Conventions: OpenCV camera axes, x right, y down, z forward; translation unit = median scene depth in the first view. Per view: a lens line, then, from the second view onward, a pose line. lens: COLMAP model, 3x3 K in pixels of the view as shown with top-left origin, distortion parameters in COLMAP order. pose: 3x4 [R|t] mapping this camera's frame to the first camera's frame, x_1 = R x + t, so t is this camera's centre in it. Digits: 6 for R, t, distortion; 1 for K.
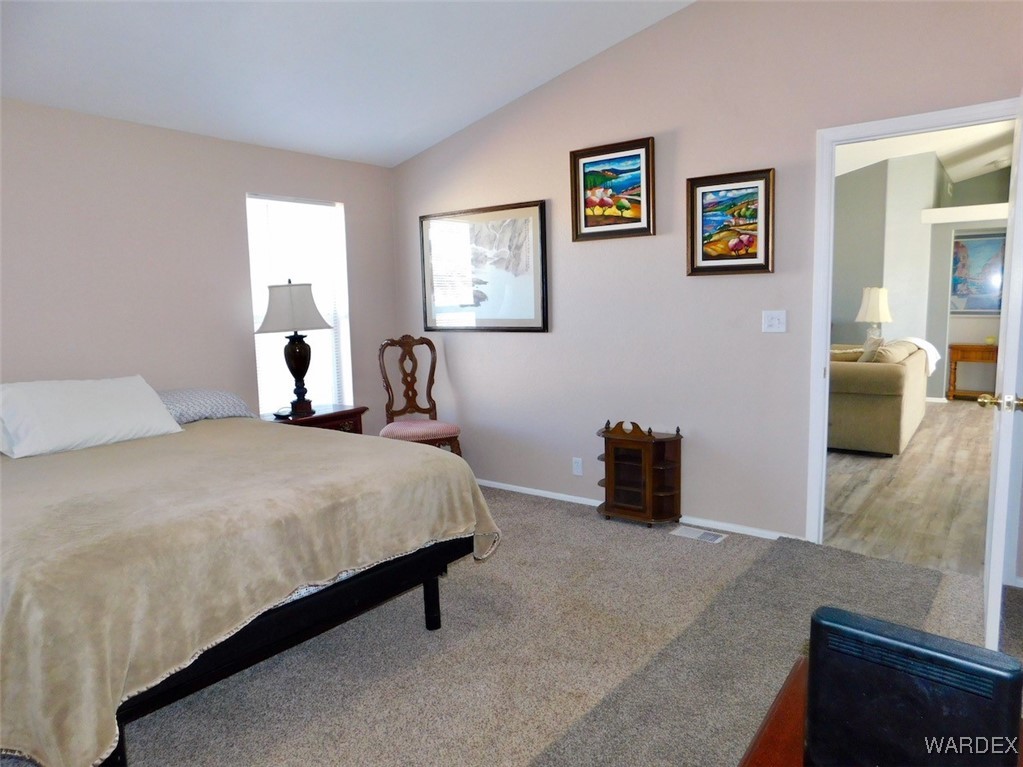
lens RADIAL K [[687.3, 0, 511.3], [0, 687.3, 382.2], [0, 0, 1]] dist [0.001034, 0.001036]
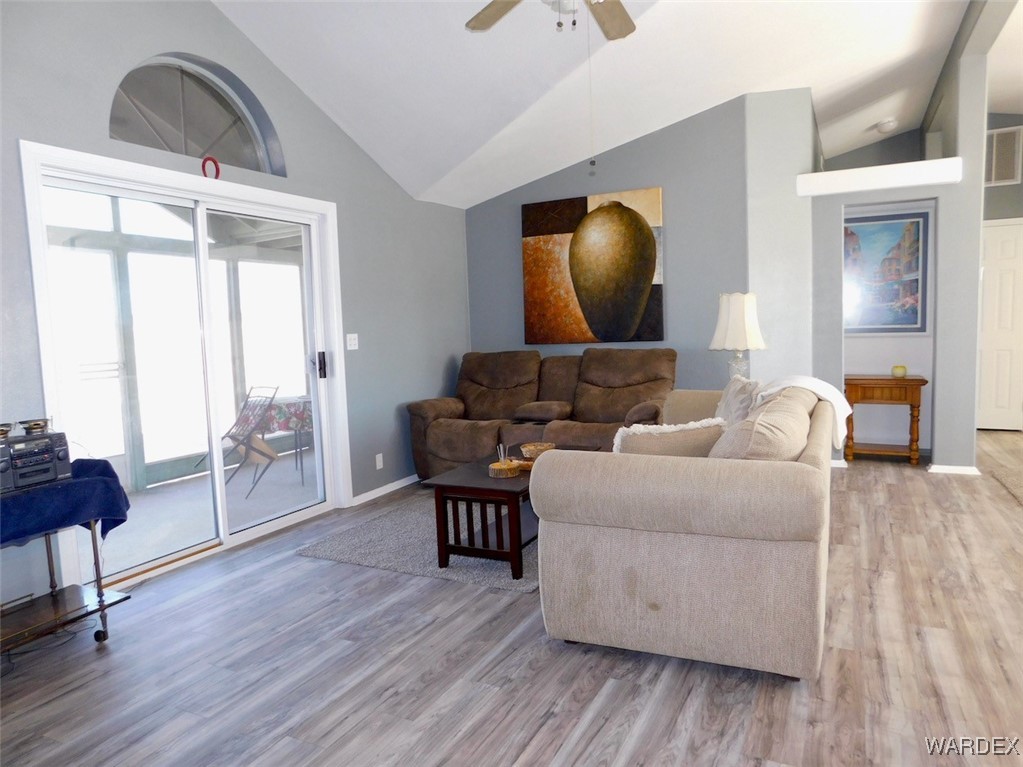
lens RADIAL K [[687.3, 0, 512.4], [0, 687.3, 385.0], [0, 0, 1]] dist [0.001034, 0.001036]
pose [[0.984905, -0.034986, 0.169523, 0.214819], [0.040568, 0.998739, -0.029574, -0.043663], [-0.168275, 0.036005, 0.985082, 0.413294]]
